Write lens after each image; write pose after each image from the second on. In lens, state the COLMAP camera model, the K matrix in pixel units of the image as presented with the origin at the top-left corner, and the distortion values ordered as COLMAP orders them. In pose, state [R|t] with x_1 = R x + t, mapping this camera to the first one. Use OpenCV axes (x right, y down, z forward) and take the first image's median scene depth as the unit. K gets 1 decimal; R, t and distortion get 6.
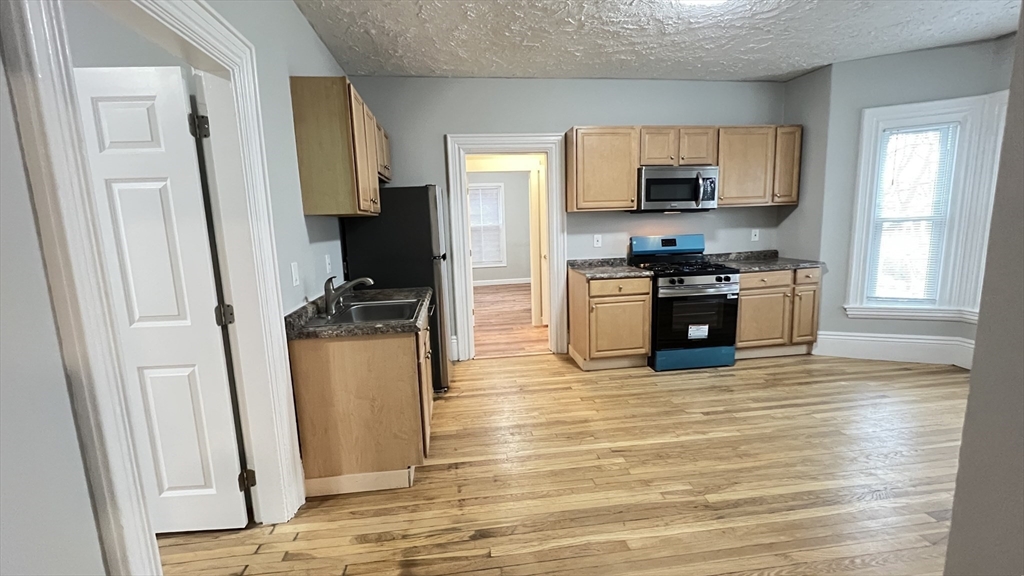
lens RADIAL K [[423.8, 0, 510.6], [0, 423.8, 286.7], [0, 0, 1]] dist [-0.000098, -0.000285]
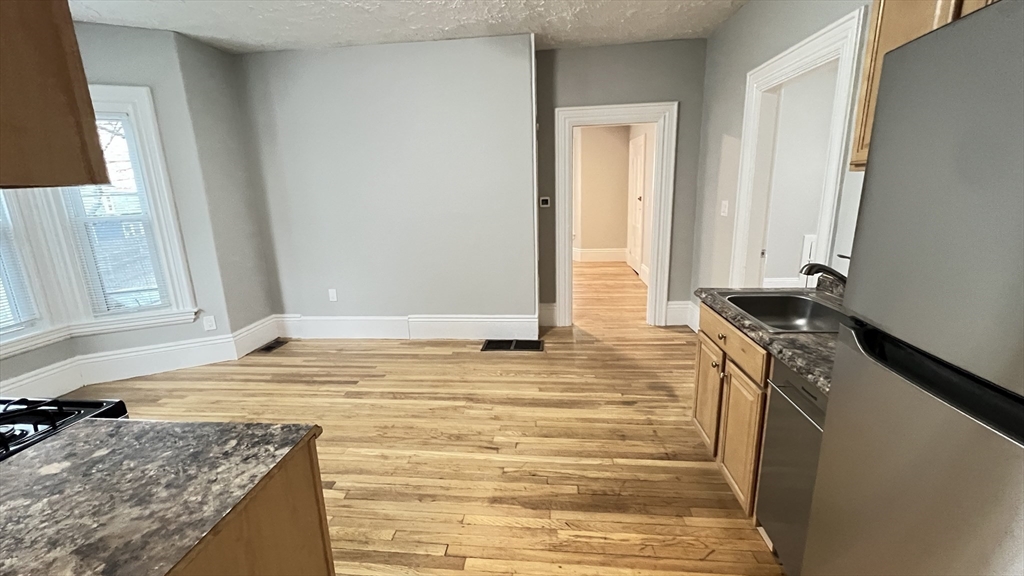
lens RADIAL K [[423.8, 0, 510.6], [0, 423.8, 286.7], [0, 0, 1]] dist [-0.000098, -0.000285]
pose [[-0.971316, 0.009152, 0.237615, -0.010744], [0.096658, 0.928178, 0.359365, -0.193147], [-0.217260, 0.372024, -0.902439, 1.162822]]
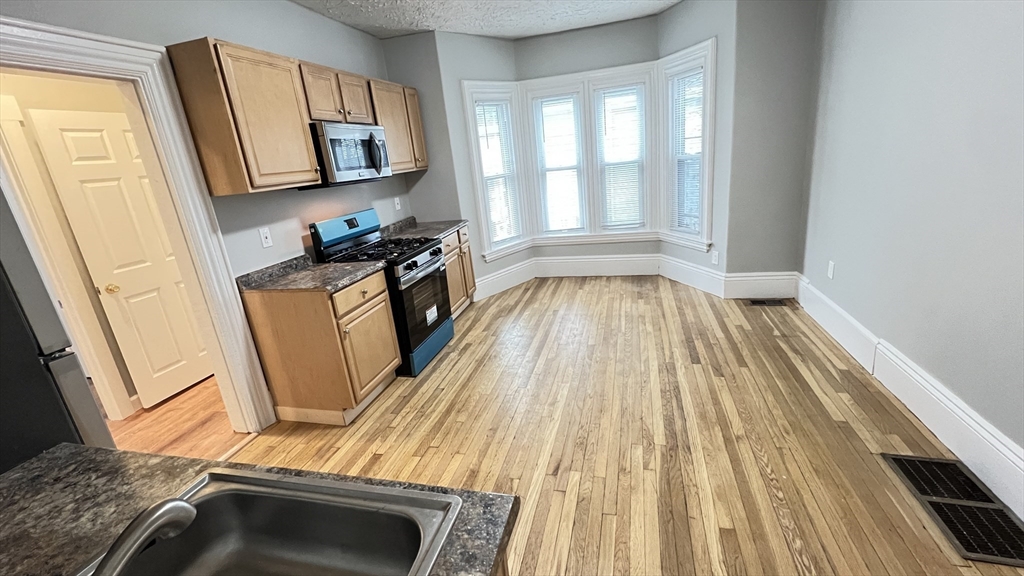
lens RADIAL K [[437.8, 0, 507.9], [0, 437.8, 287.1], [0, 0, 1]] dist [0.000832, 0.000011]
pose [[0.385050, -0.274148, 0.881237, -0.295928], [0.229354, 0.953331, 0.196361, -0.094858], [-0.893943, 0.126506, 0.429957, 0.457265]]
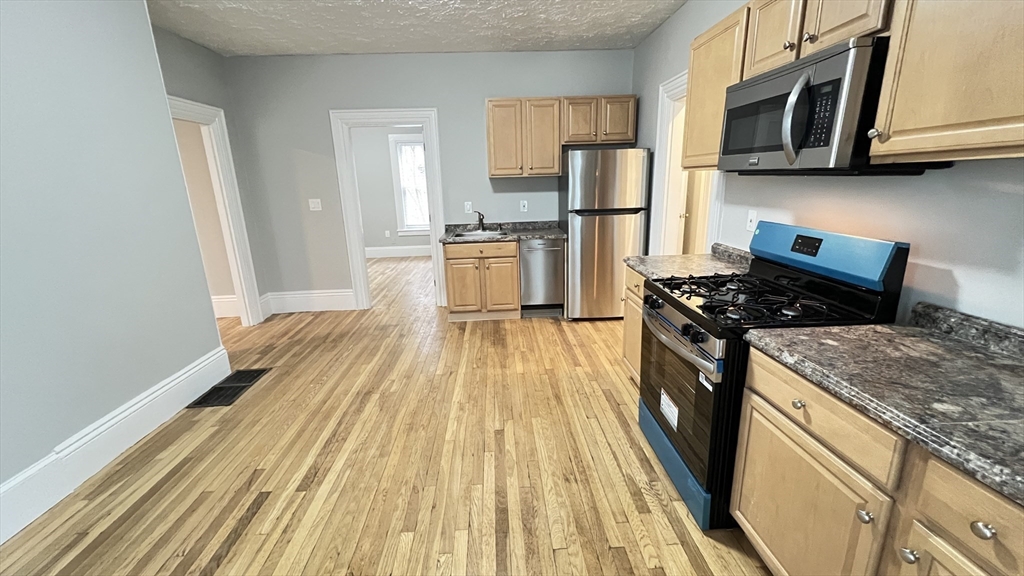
lens RADIAL K [[406.4, 0, 512.0], [0, 406.4, 288.0], [0, 0, 1]] dist [0.001788, 0.000139]
pose [[-0.076208, 0.290914, -0.953709, 0.909938], [-0.121226, 0.946692, 0.298460, -0.169182], [0.989695, 0.138360, -0.036879, 0.810004]]
